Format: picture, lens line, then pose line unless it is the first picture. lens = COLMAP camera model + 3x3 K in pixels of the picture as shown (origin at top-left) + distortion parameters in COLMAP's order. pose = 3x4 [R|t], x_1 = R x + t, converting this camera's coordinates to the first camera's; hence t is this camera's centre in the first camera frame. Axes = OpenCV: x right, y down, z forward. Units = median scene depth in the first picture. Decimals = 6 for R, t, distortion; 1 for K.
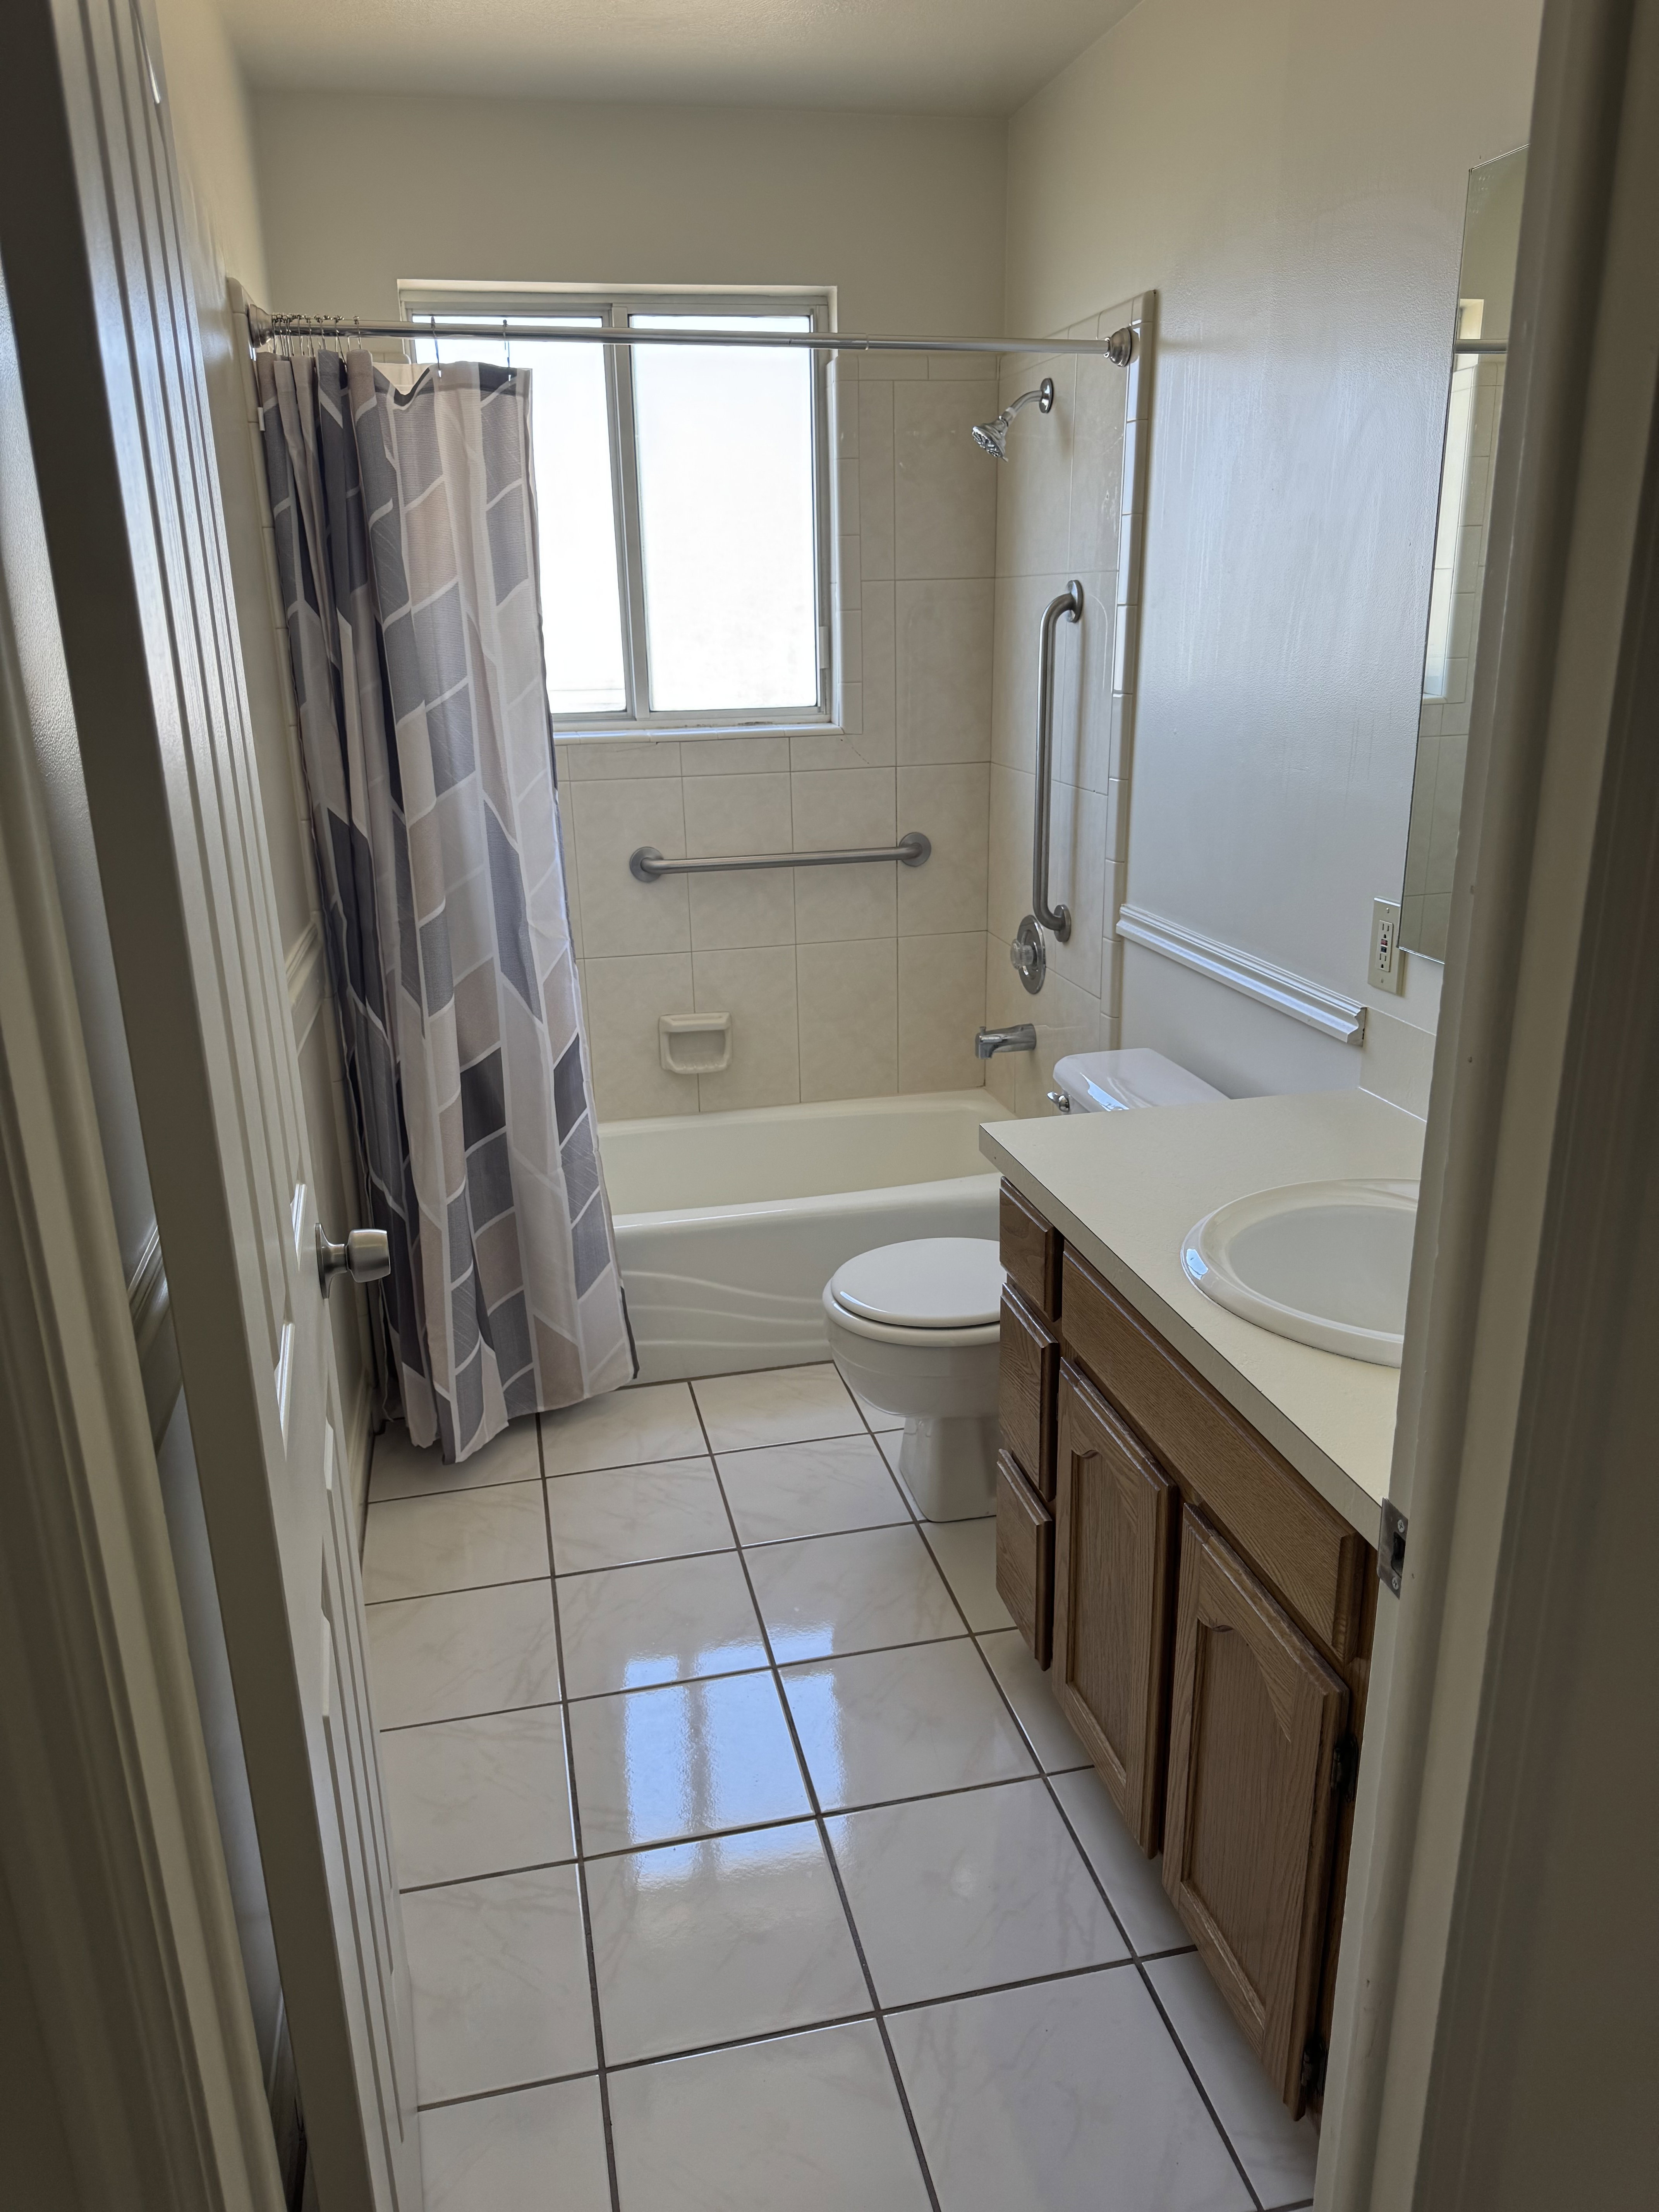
lens RADIAL K [[1537.2, 0, 824.5], [0, 1537.2, 1107.0], [0, 0, 1]] dist [0.119420, -0.207208]
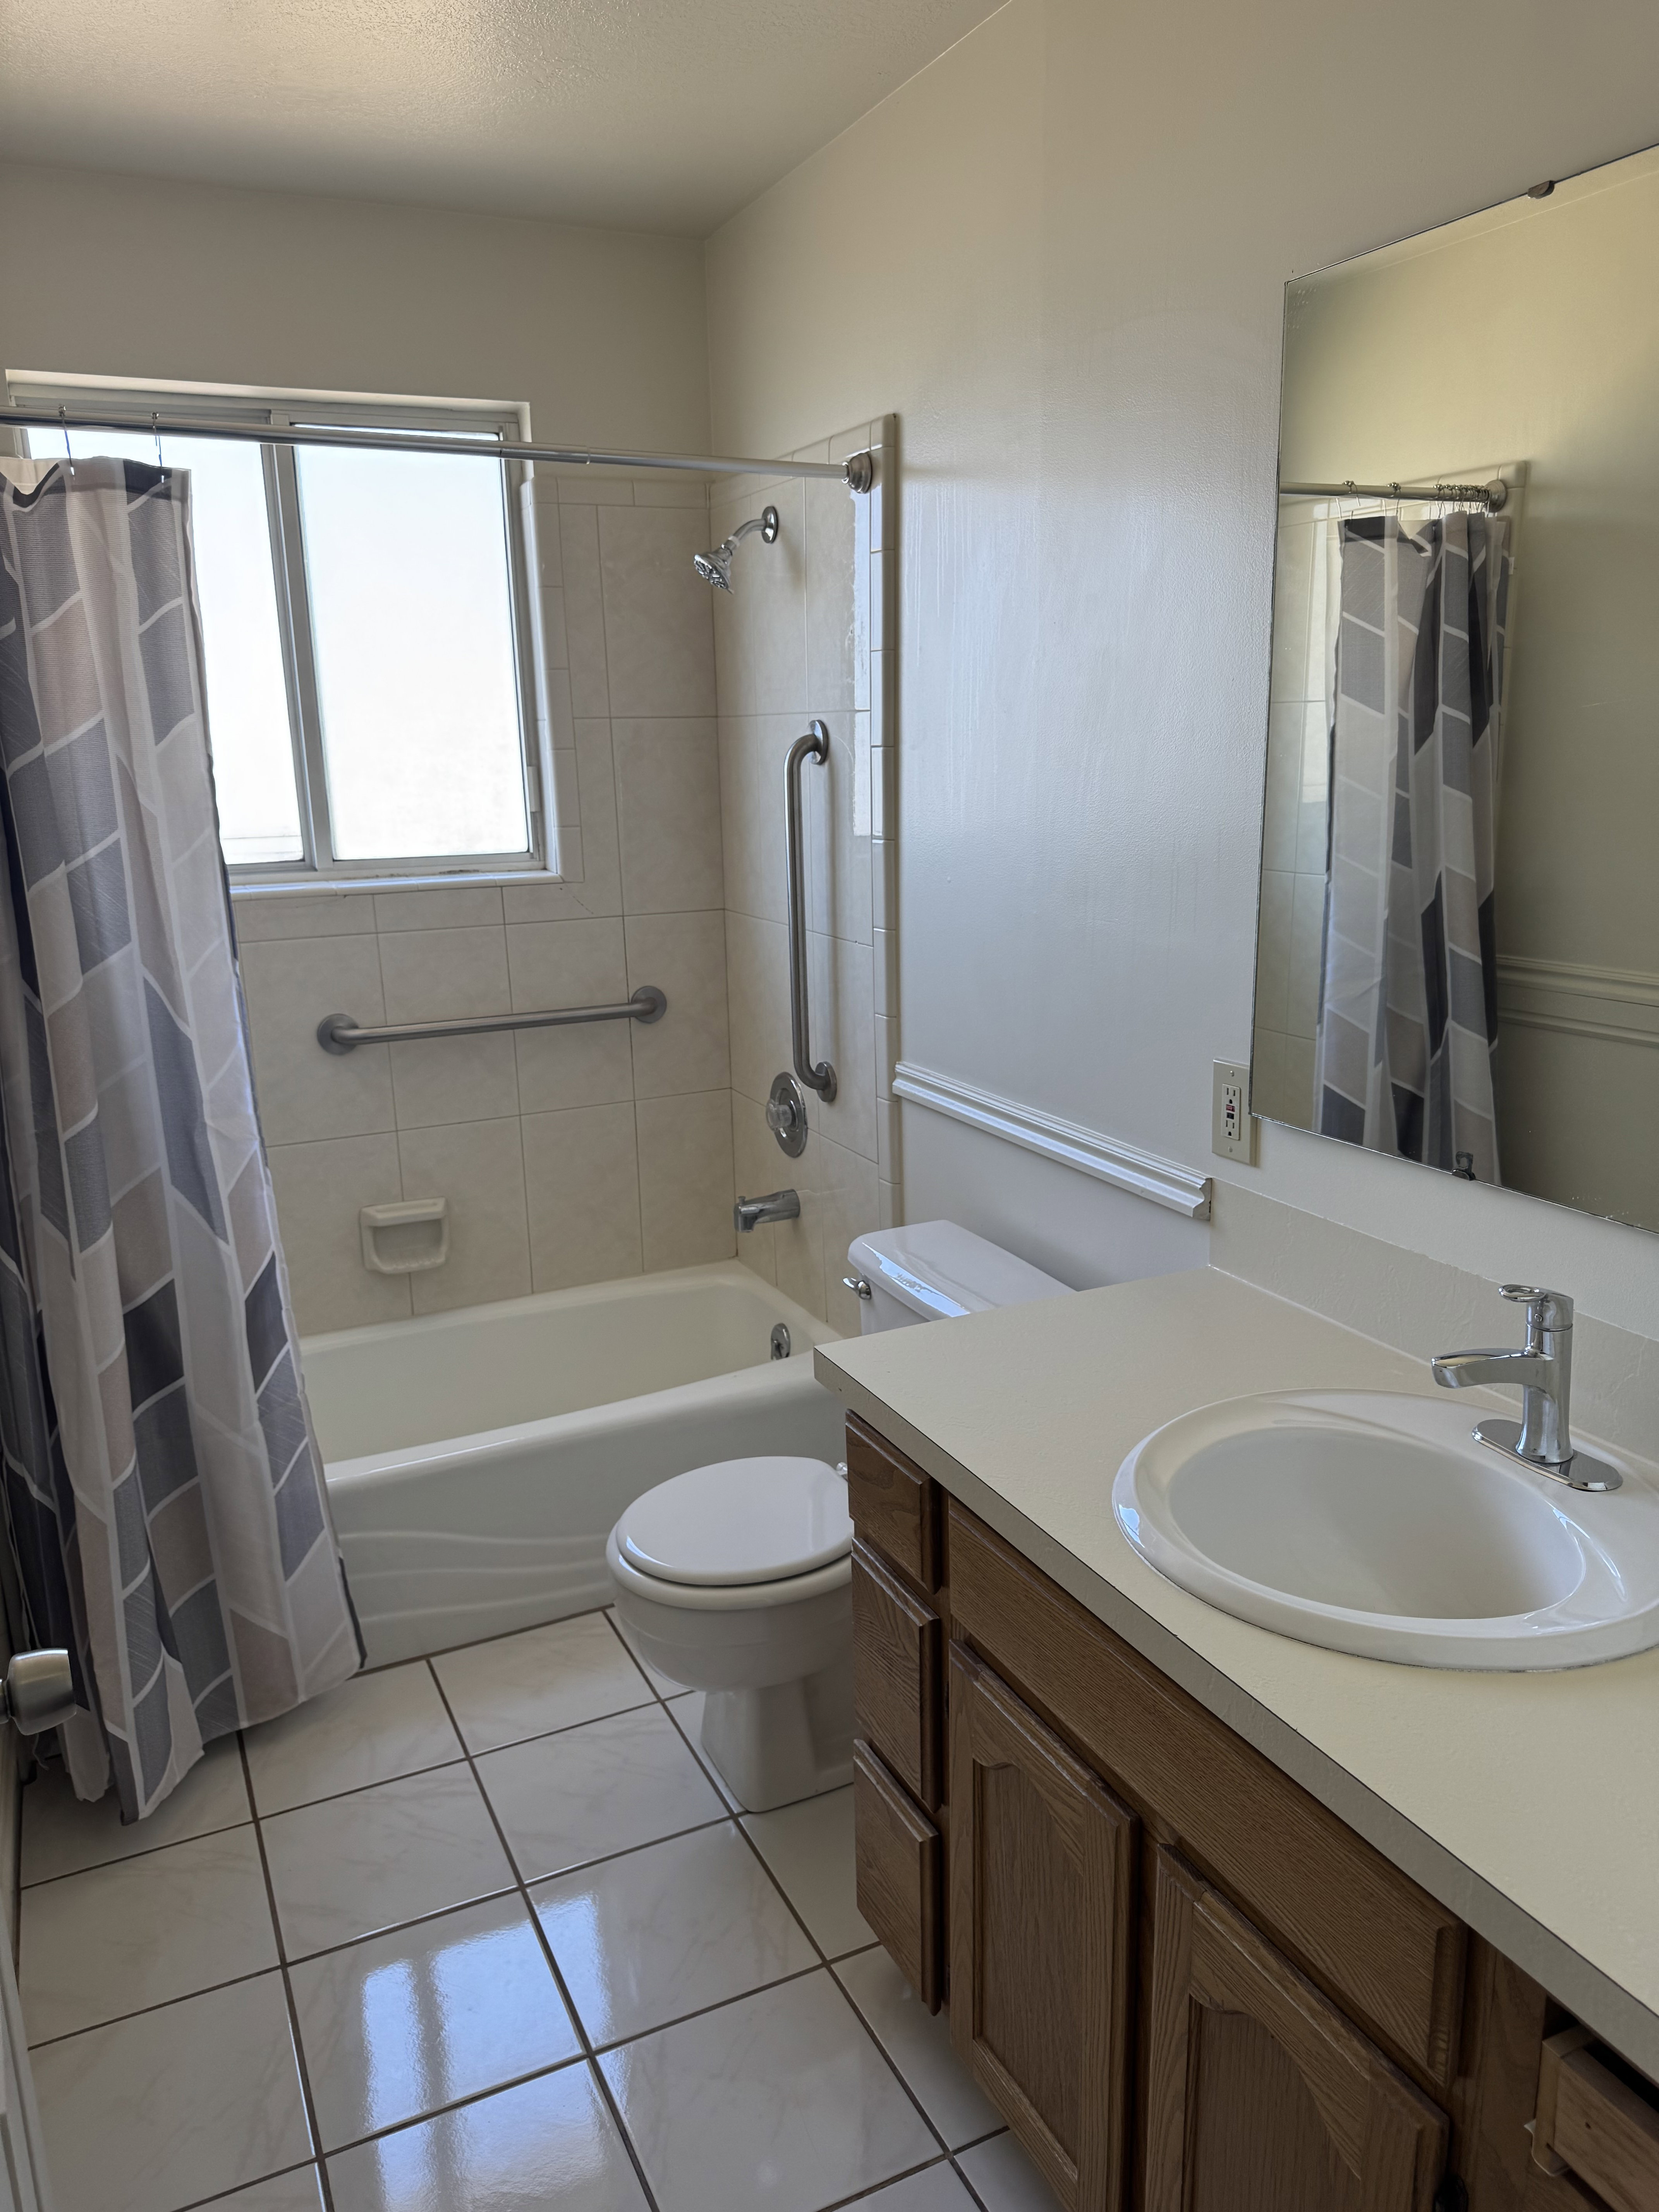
lens RADIAL K [[1537.2, 0, 824.5], [0, 1537.2, 1107.0], [0, 0, 1]] dist [0.119420, -0.207208]
pose [[0.974610, -0.054038, 0.217290, -0.052925], [0.071205, 0.994862, -0.071965, -0.045493], [-0.212284, 0.085610, 0.973451, 0.133874]]
